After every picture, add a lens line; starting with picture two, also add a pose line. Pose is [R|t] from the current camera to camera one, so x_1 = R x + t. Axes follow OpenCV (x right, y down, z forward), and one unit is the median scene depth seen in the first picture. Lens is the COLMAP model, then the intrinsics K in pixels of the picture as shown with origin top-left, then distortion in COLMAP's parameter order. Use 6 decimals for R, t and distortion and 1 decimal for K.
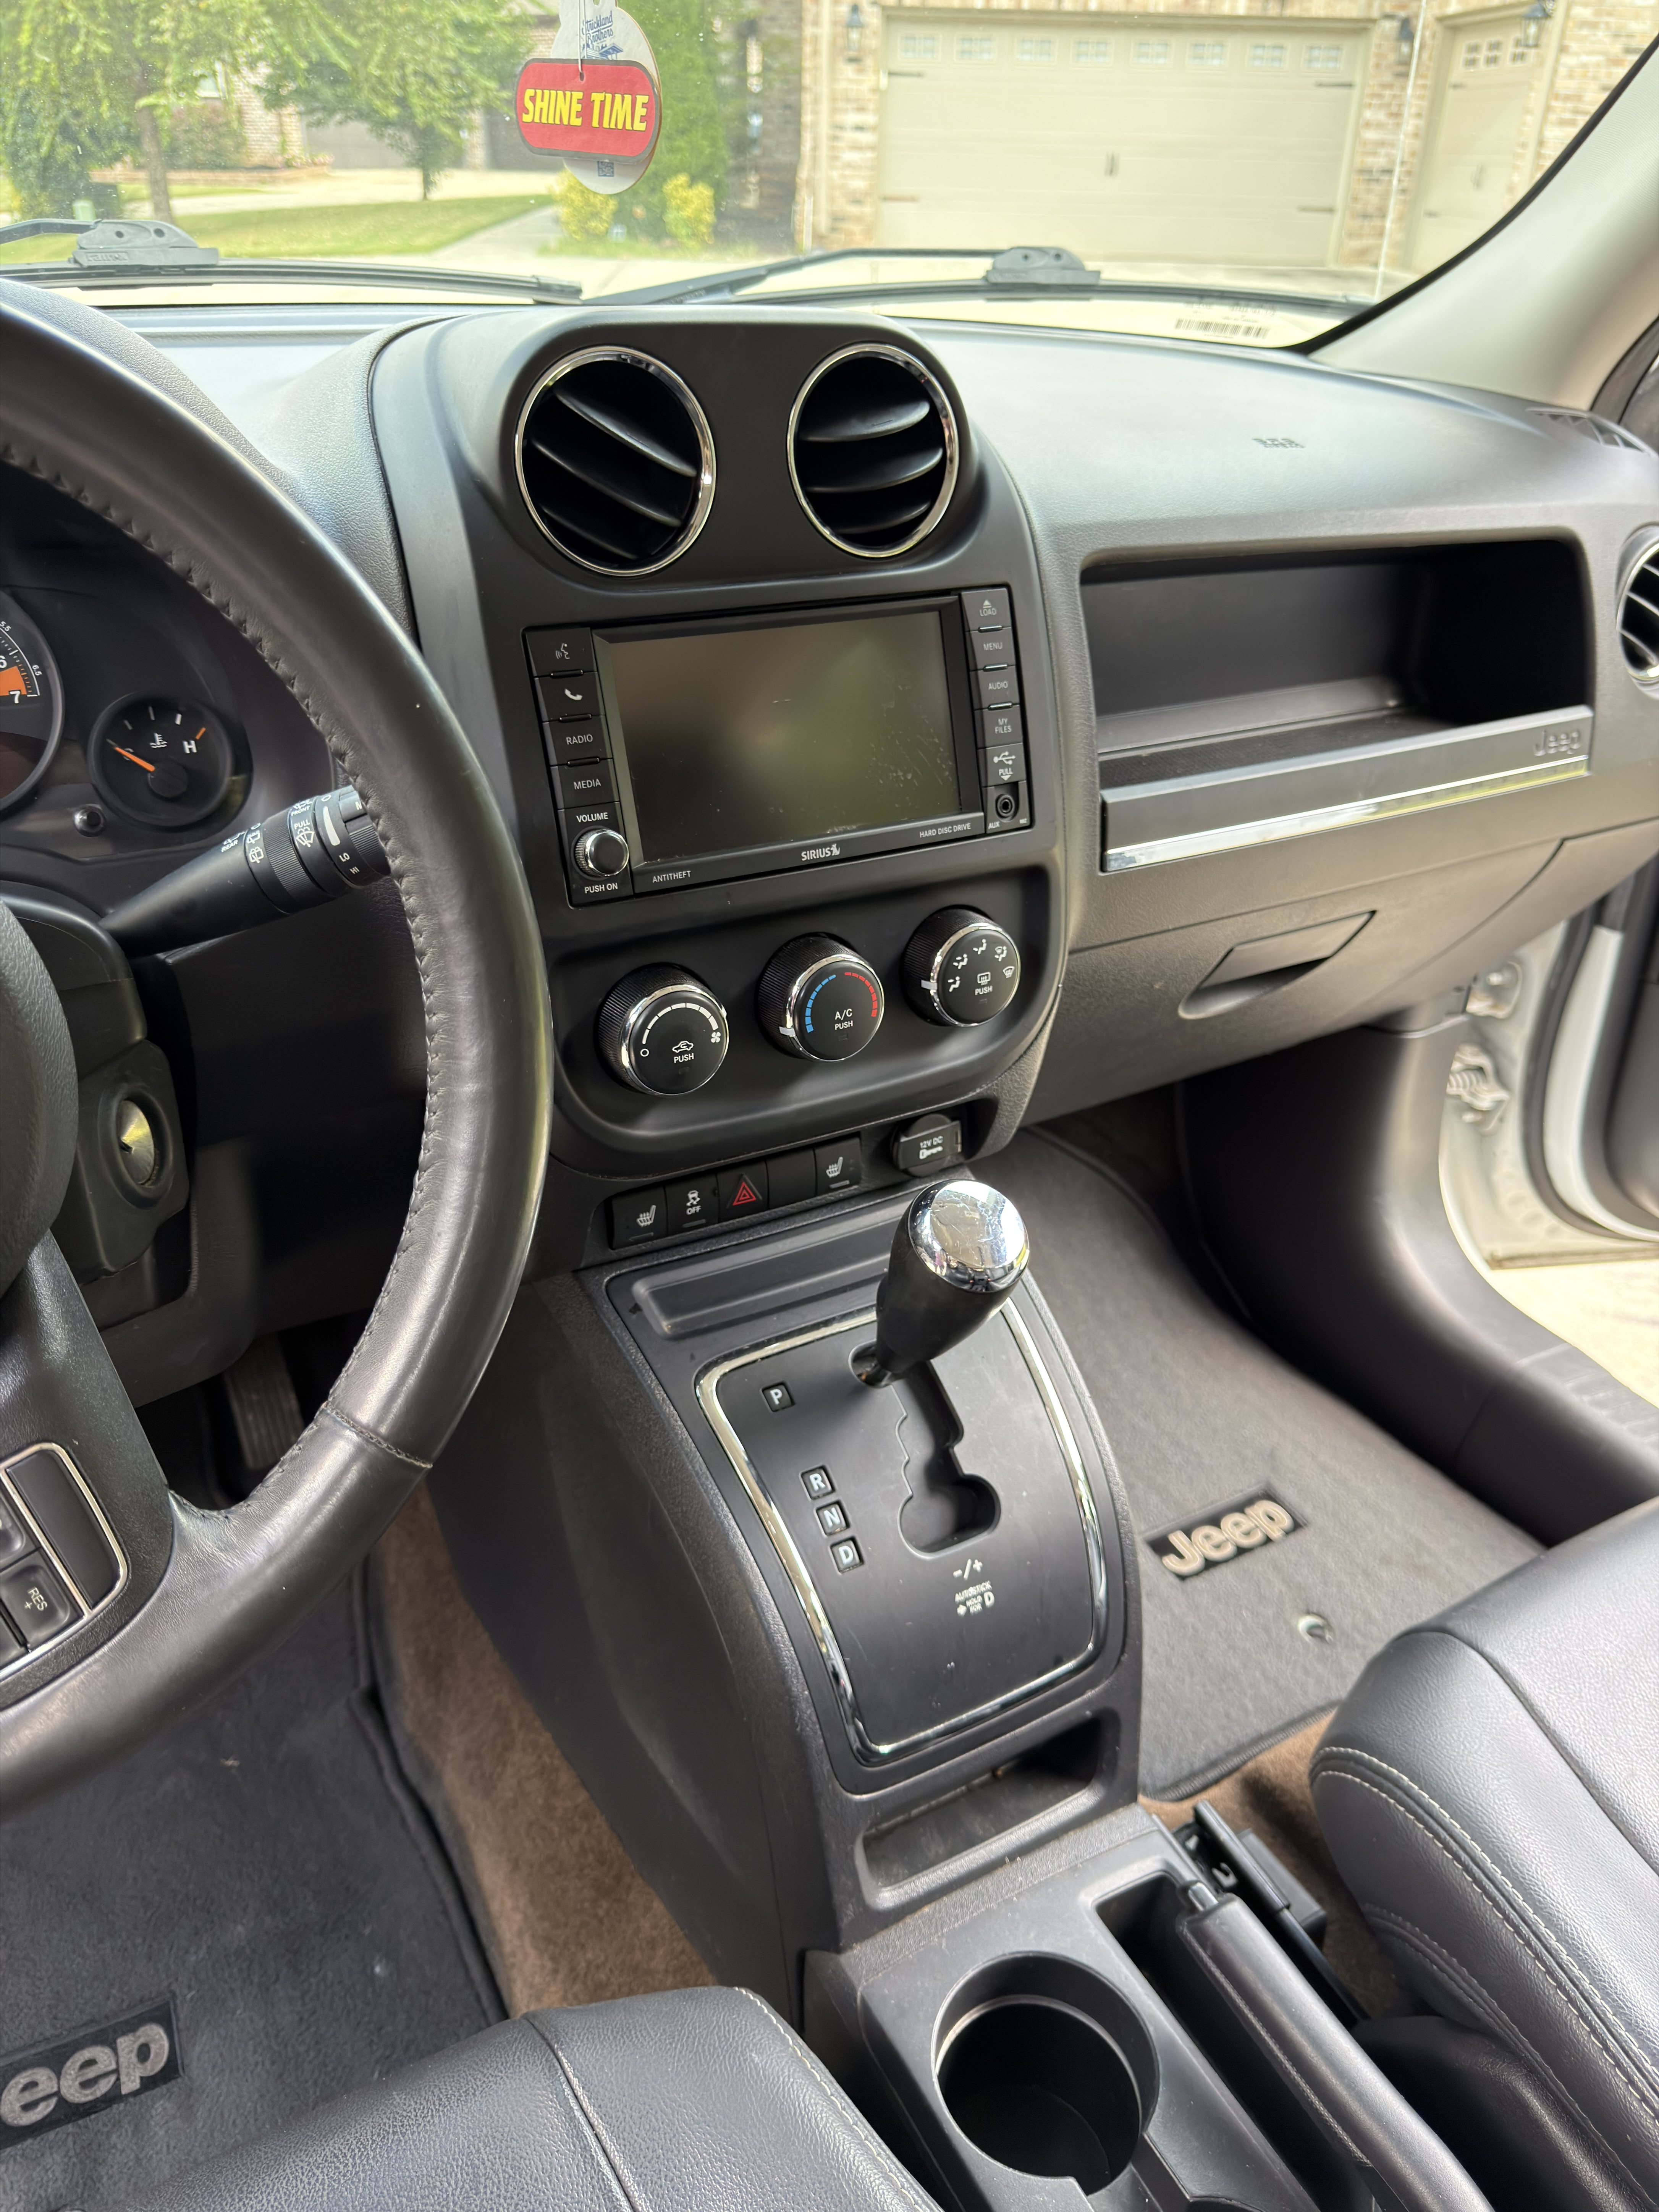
lens RADIAL K [[1556.4, 0, 829.5], [0, 1556.4, 1106.0], [0, 0, 1]] dist [0.013278, -0.024792]
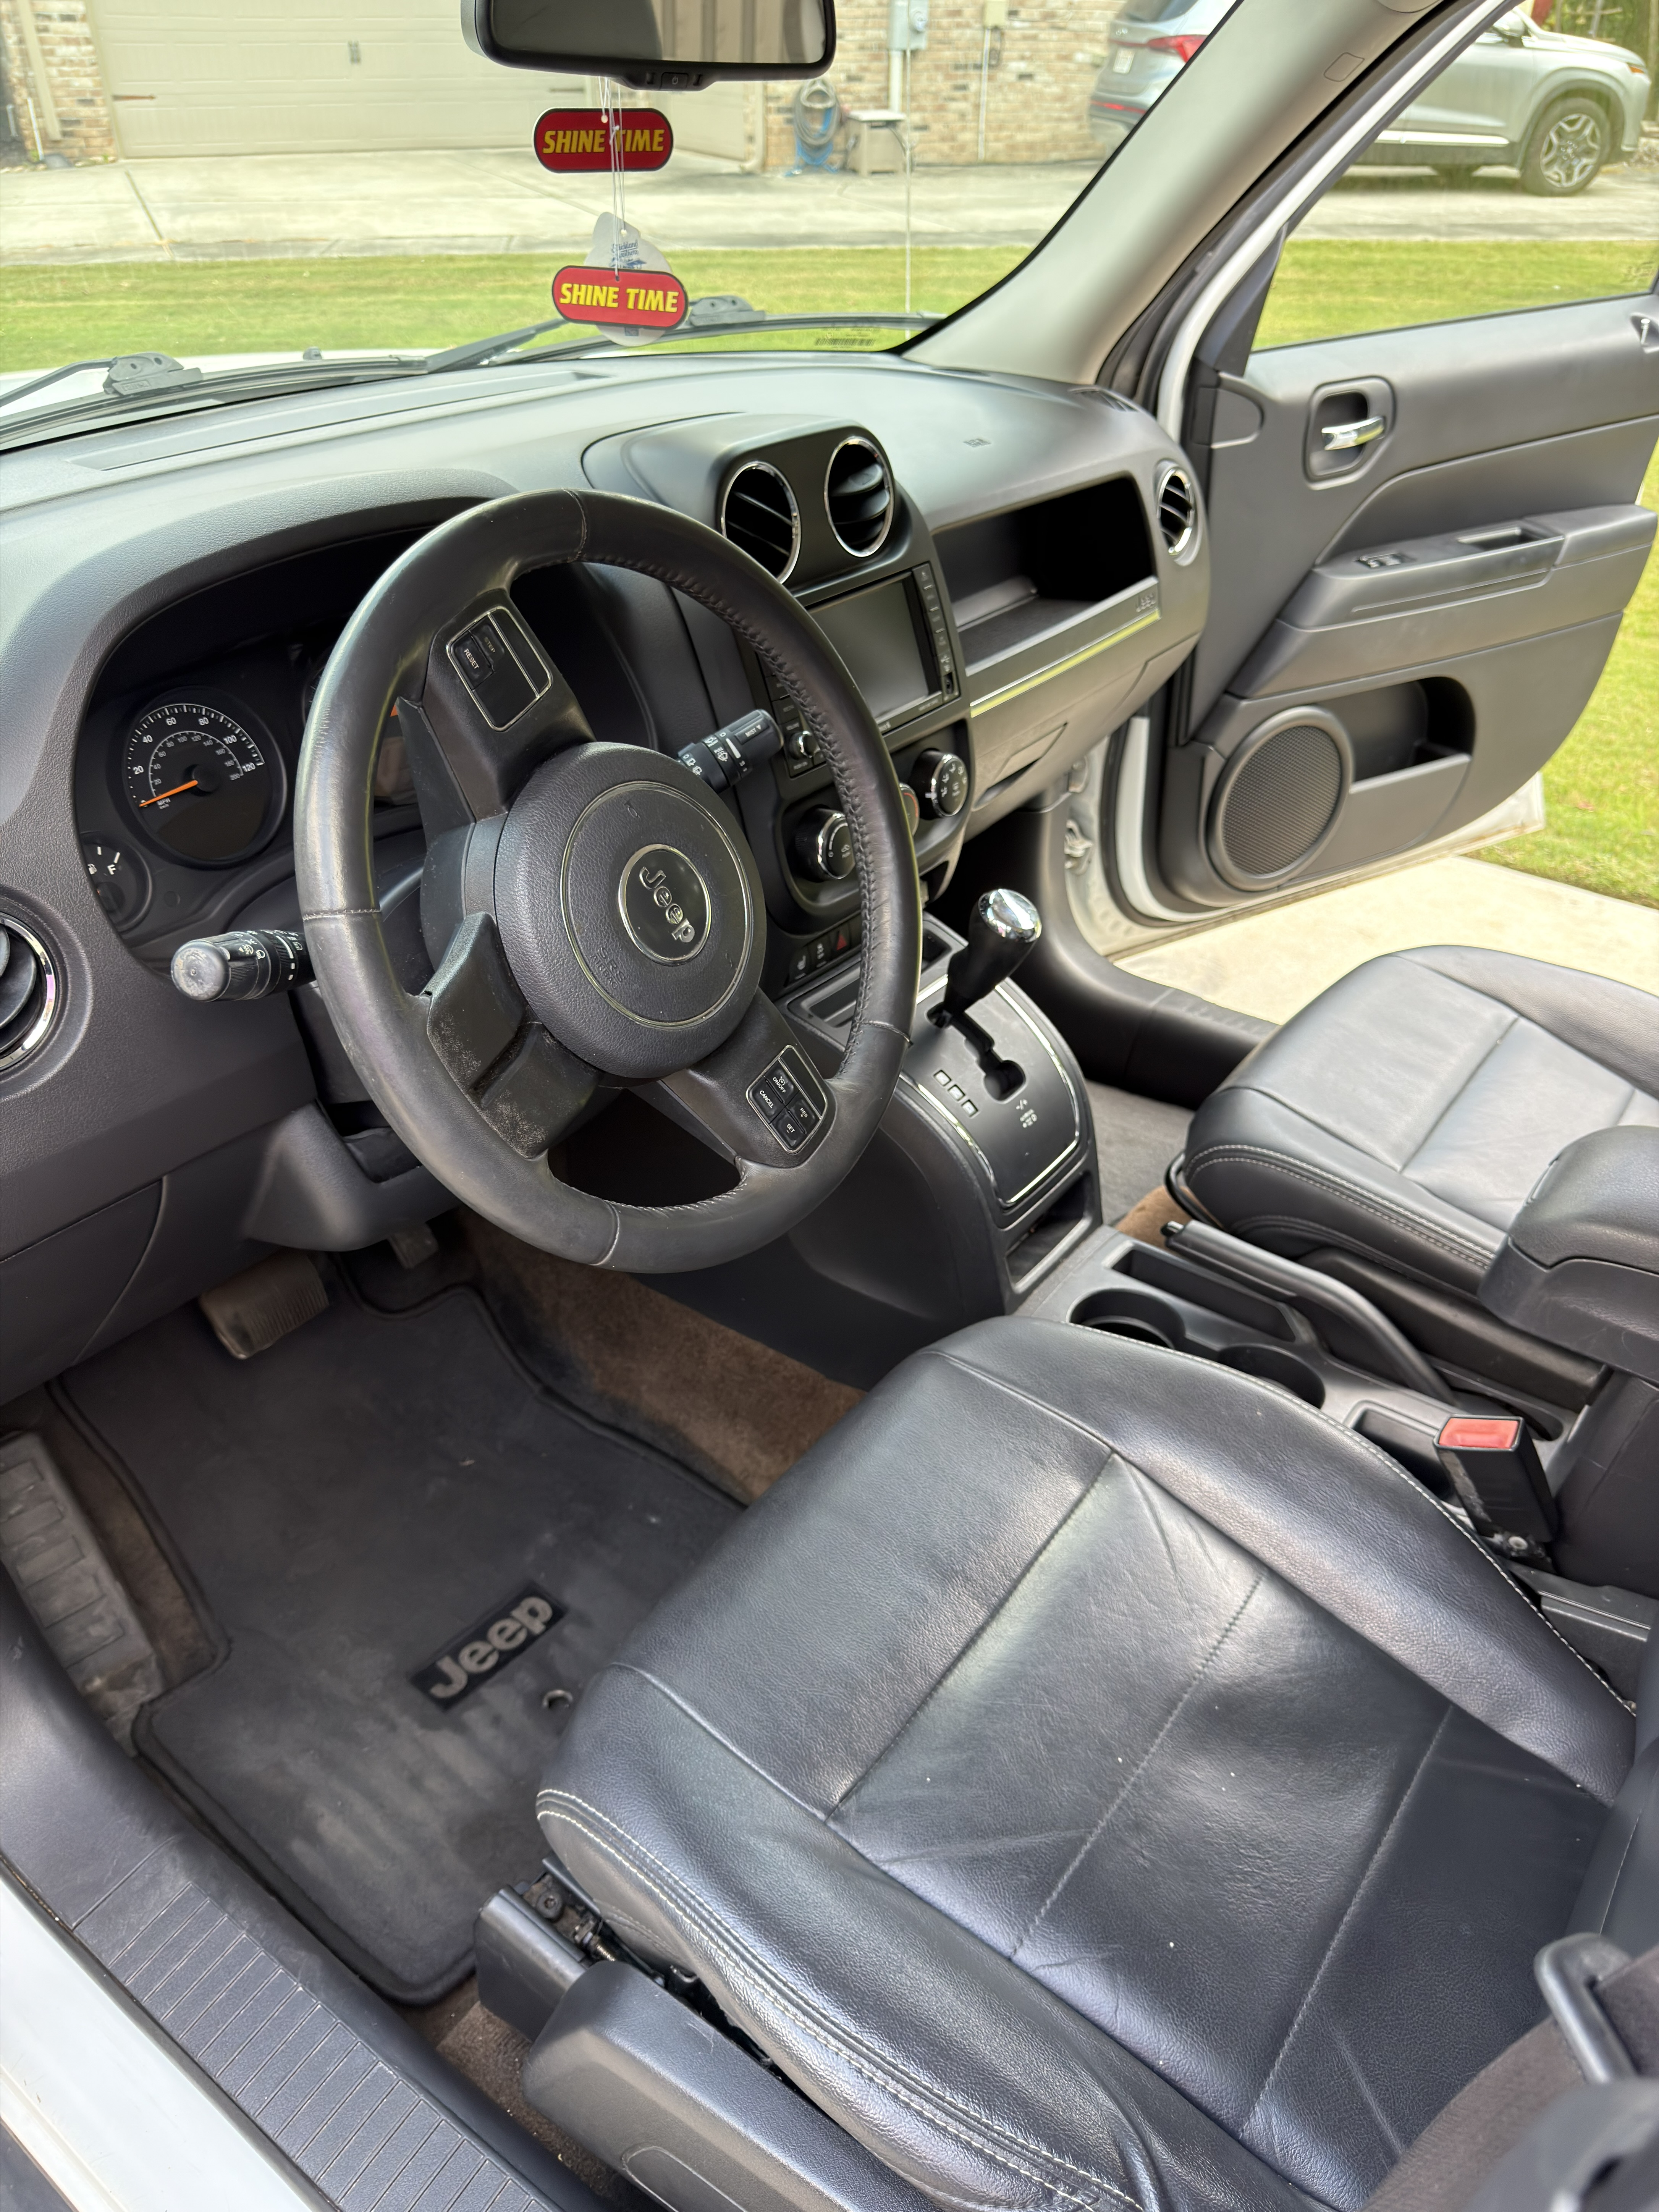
lens RADIAL K [[1507.9, 0, 824.5], [0, 1507.9, 1165.8], [0, 0, 1]] dist [0.000481, -0.002899]
pose [[0.913175, -0.262980, 0.311374, -0.512408], [0.229336, 0.963104, 0.140839, 0.044163], [-0.336924, -0.057201, 0.939793, -0.445859]]
